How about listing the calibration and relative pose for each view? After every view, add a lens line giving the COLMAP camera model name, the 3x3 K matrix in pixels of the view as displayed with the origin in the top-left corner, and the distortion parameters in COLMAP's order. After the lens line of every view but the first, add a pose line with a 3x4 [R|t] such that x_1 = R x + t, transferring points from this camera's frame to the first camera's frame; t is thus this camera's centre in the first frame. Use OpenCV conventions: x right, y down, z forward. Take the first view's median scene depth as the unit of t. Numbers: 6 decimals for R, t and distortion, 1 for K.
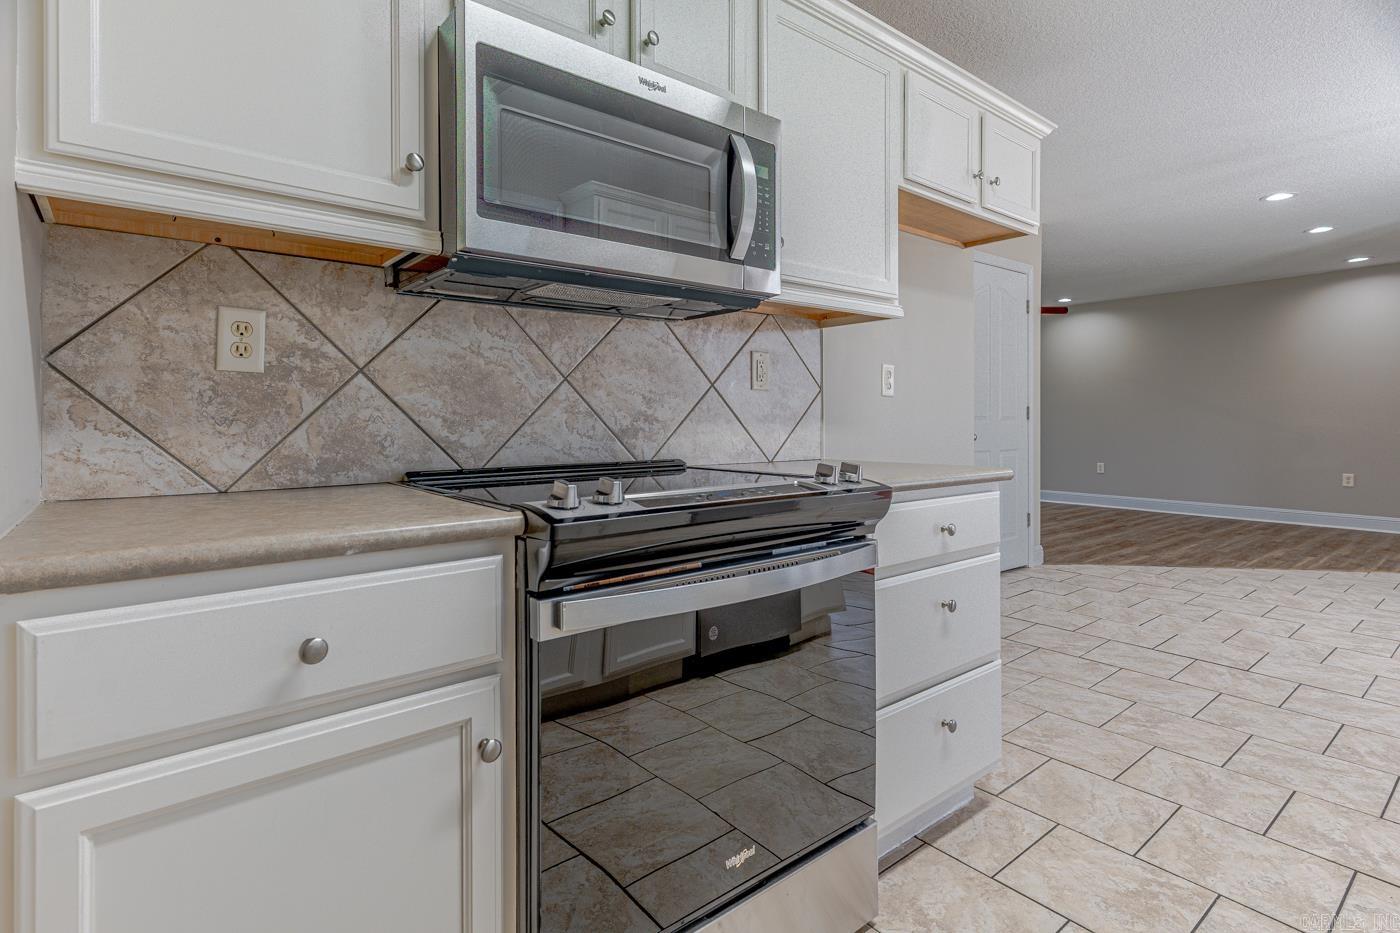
lens RADIAL K [[691.9, 0, 673.2], [0, 691.9, 420.1], [0, 0, 1]] dist [0.001099, 0.000264]
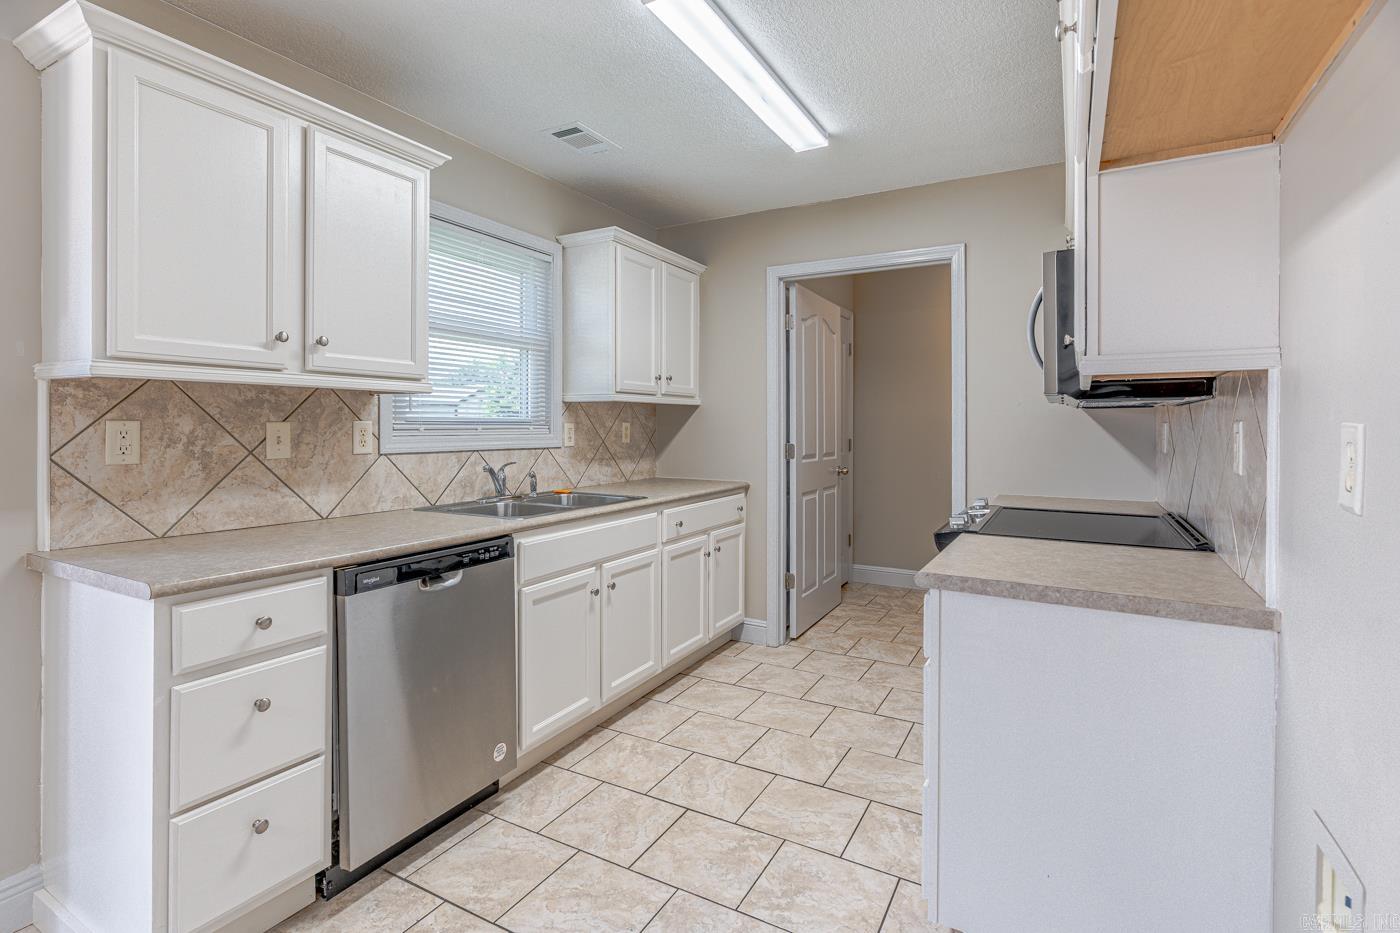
lens RADIAL K [[687.4, 0, 693.6], [0, 687.4, 431.3], [0, 0, 1]] dist [0.002157, 0.000918]
pose [[-0.921308, 0.006343, -0.388781, 1.138109], [0.002555, 0.999944, 0.010261, -0.119838], [0.388824, 0.008460, -0.921273, 1.779550]]
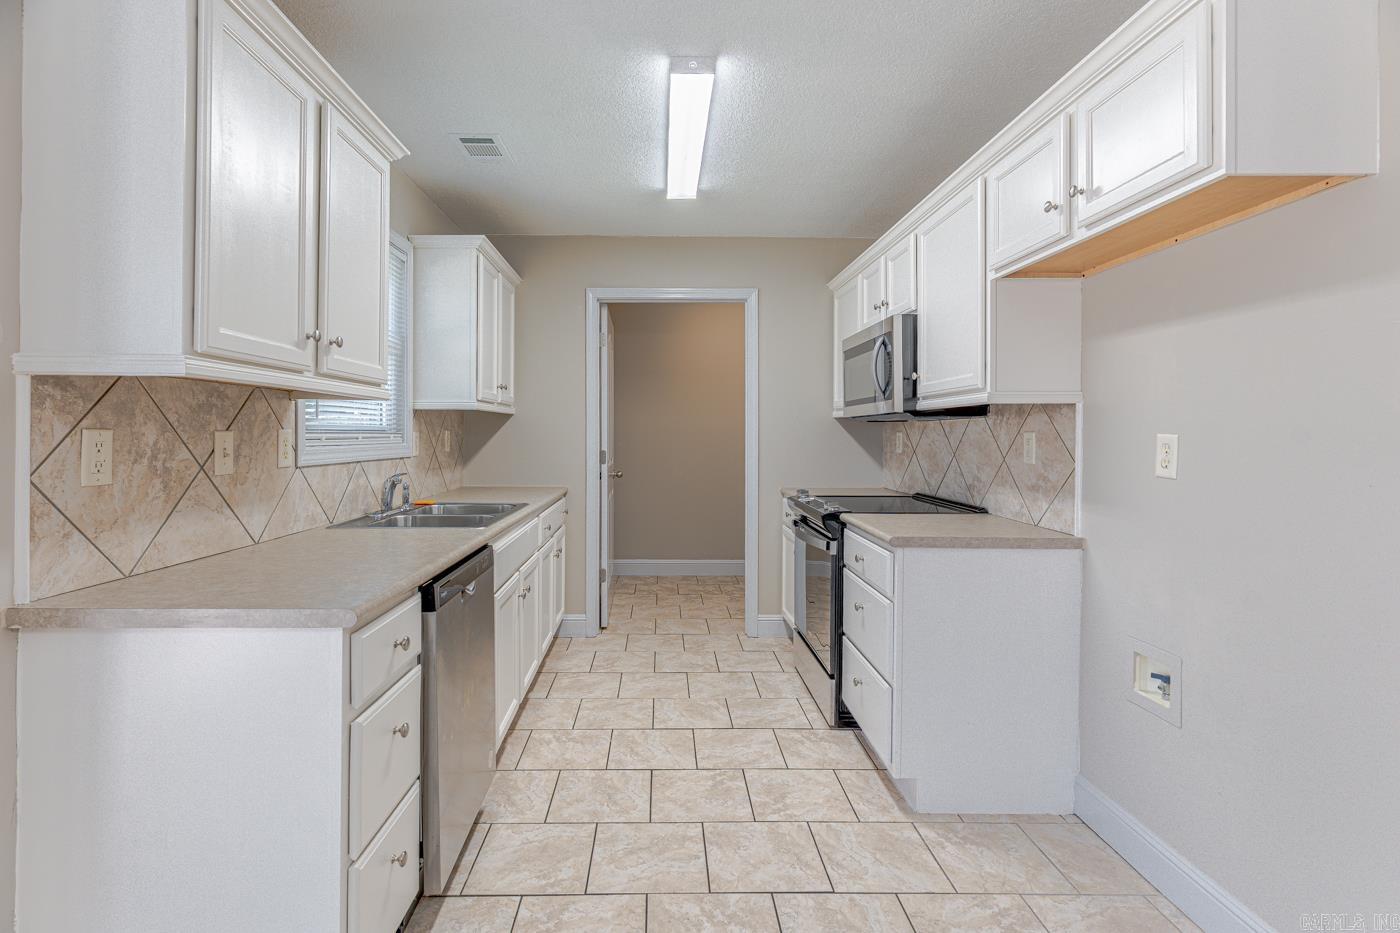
lens RADIAL K [[683.4, 0, 676.7], [0, 683.4, 438.0], [0, 0, 1]] dist [0.004525, 0.000880]
pose [[-0.596756, 0.008901, -0.802373, 1.787480], [0.000497, 0.999942, 0.010722, -0.125897], [0.802422, 0.006000, -0.596726, 1.509288]]
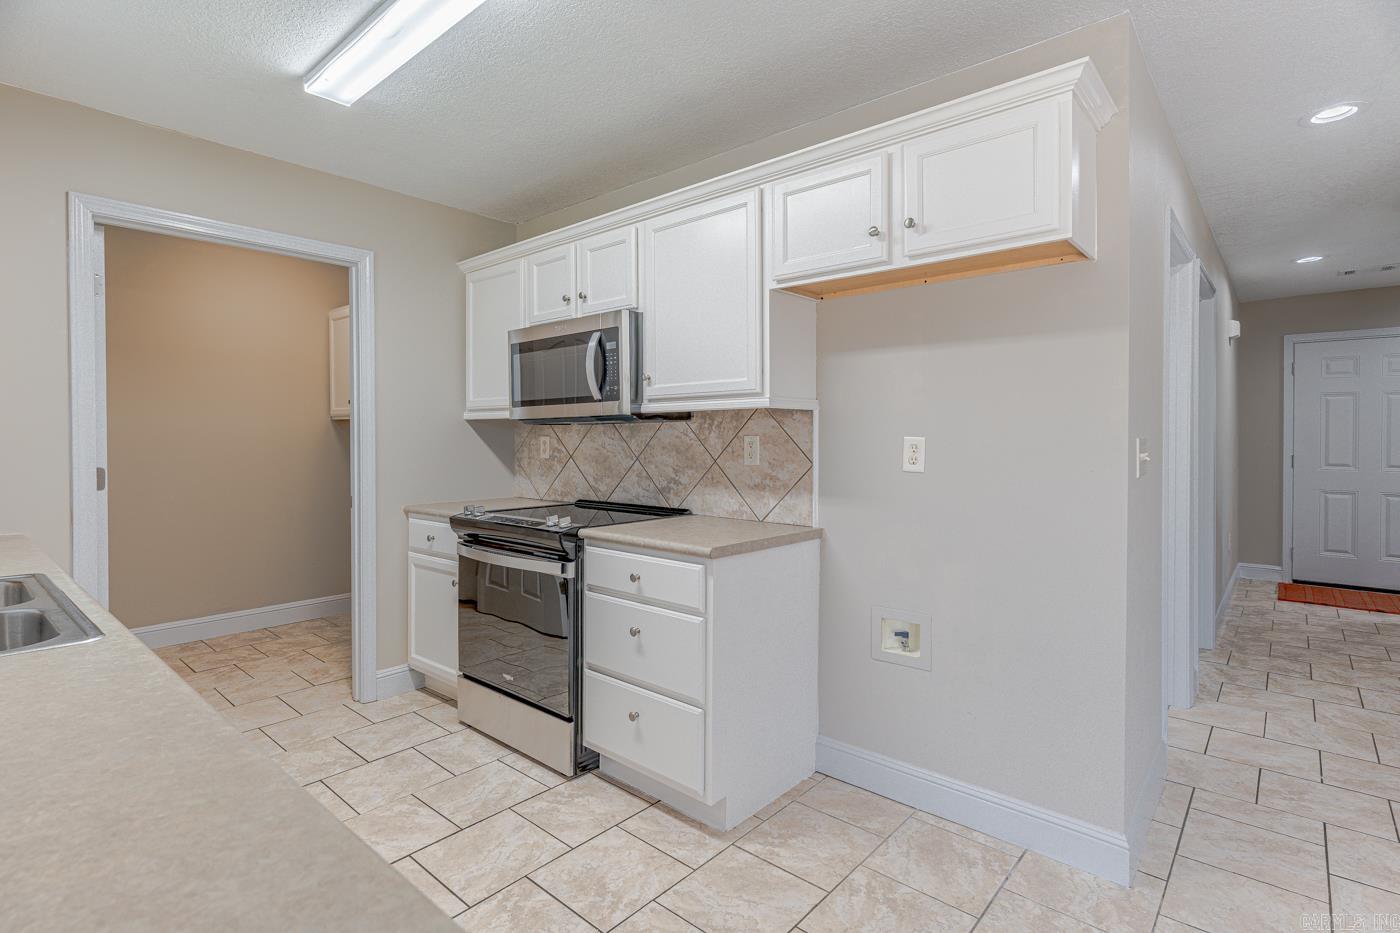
lens RADIAL K [[671.8, 0, 703.7], [0, 671.8, 442.1], [0, 0, 1]] dist [0.008283, 0.001316]
pose [[0.195922, 0.010265, -0.980566, 1.667511], [0.000665, 0.999944, 0.010601, -0.123881], [0.980619, -0.002729, 0.195904, 0.824975]]
